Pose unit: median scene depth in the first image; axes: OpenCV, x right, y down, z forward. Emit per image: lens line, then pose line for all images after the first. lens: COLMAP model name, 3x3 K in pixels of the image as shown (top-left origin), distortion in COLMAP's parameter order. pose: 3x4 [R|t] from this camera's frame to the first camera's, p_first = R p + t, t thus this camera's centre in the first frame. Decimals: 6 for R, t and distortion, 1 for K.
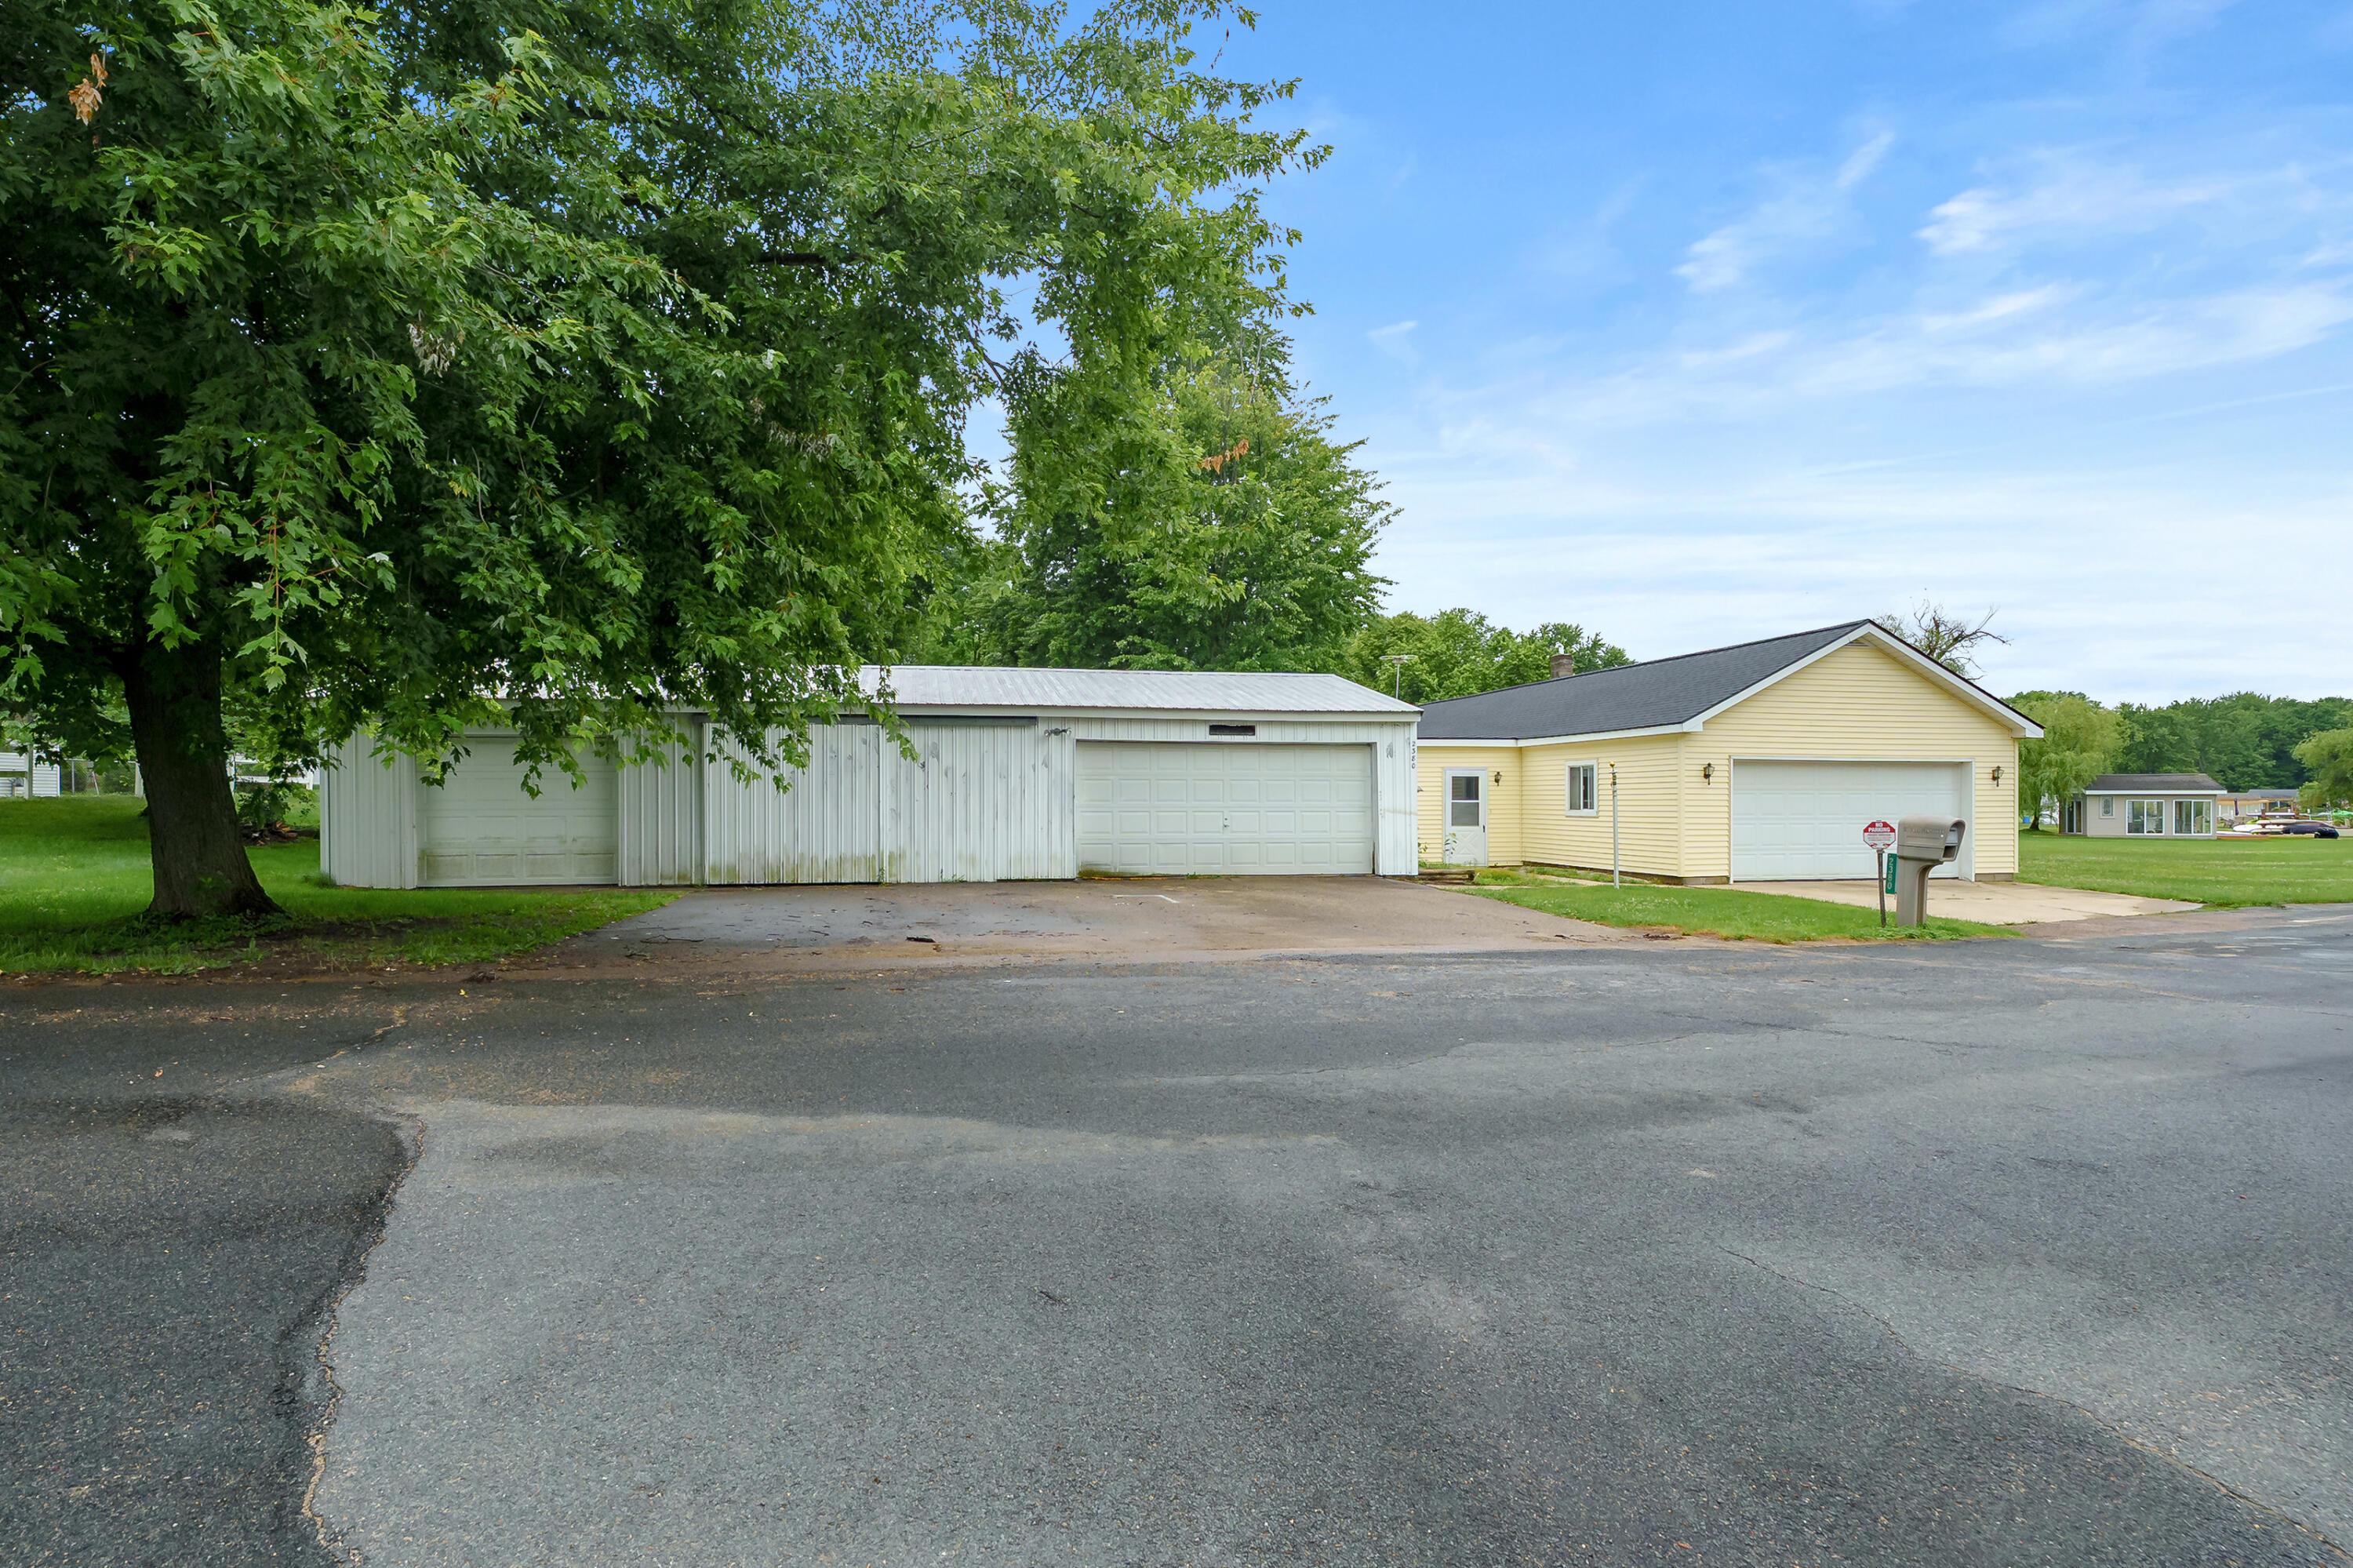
lens RADIAL K [[1084.4, 0, 1183.2], [0, 1084.4, 799.9], [0, 0, 1]] dist [-0.000177, 0.000032]
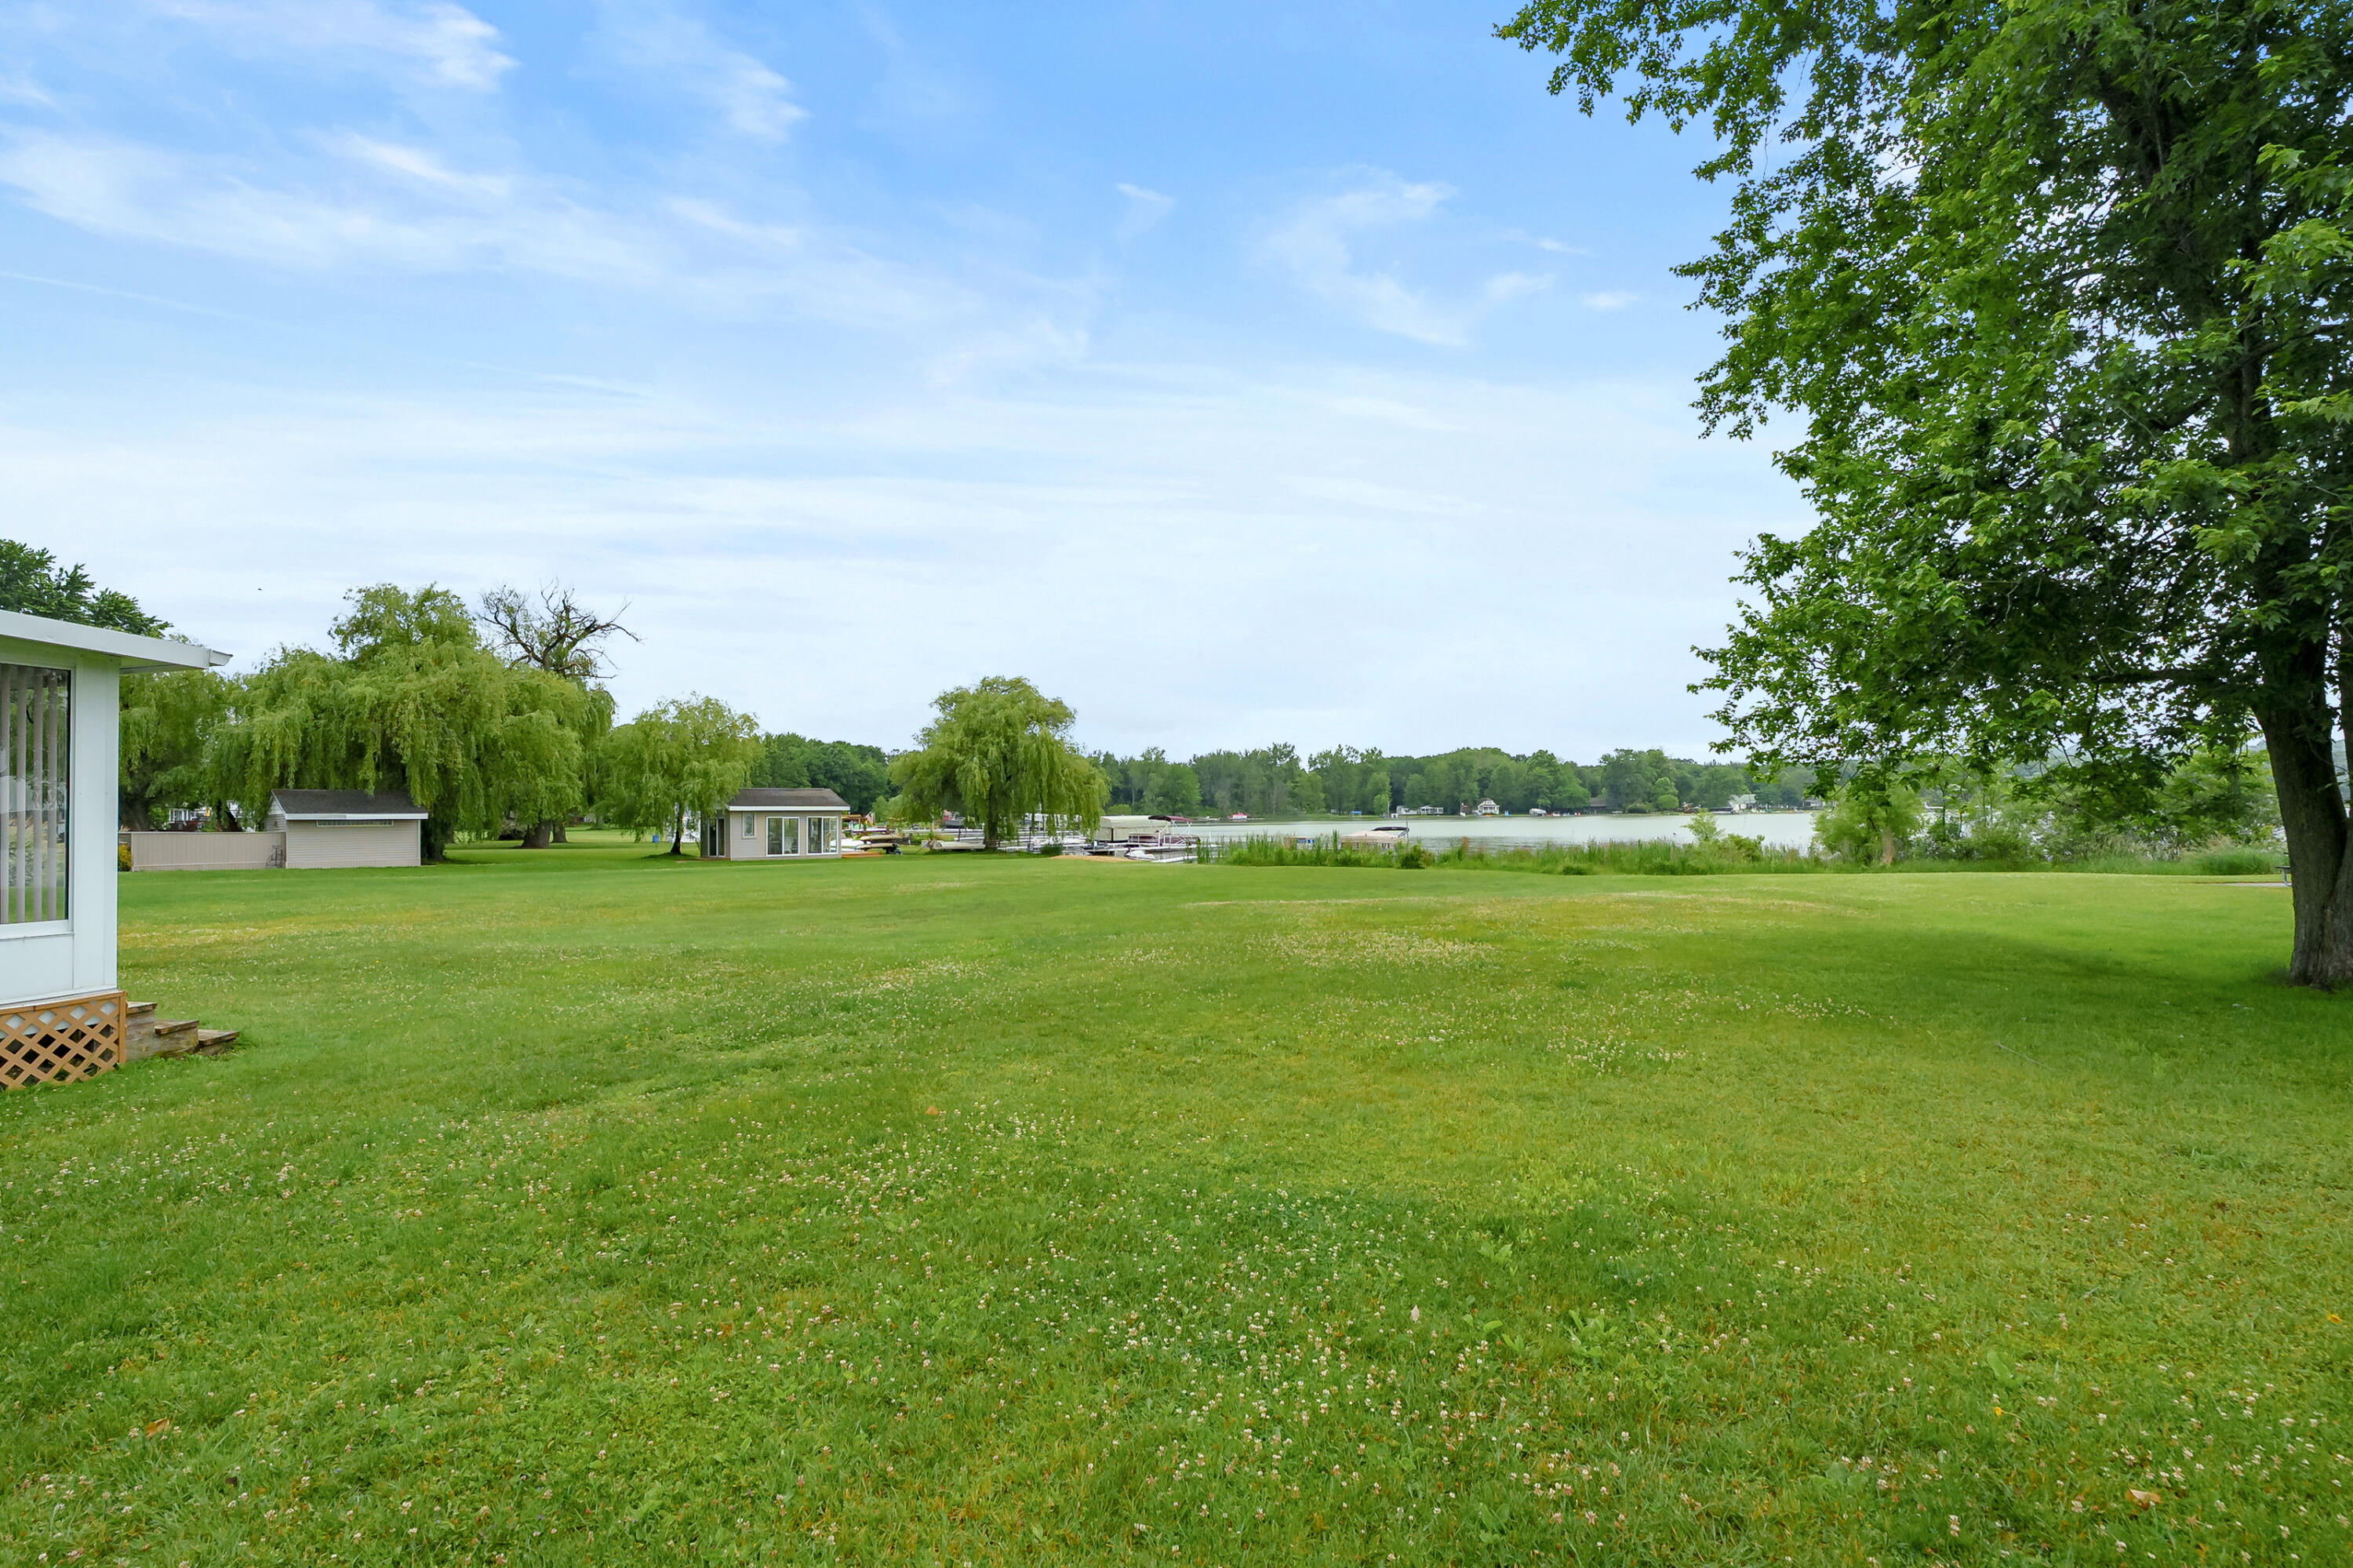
lens RADIAL K [[1084.4, 0, 1176.3], [0, 1084.4, 803.8], [0, 0, 1]] dist [-0.000177, 0.000032]
pose [[0.439403, 0.004869, 0.898277, 0.211278], [0.006073, 0.999946, -0.008391, -0.001195], [-0.898269, 0.009142, 0.439350, 0.296109]]
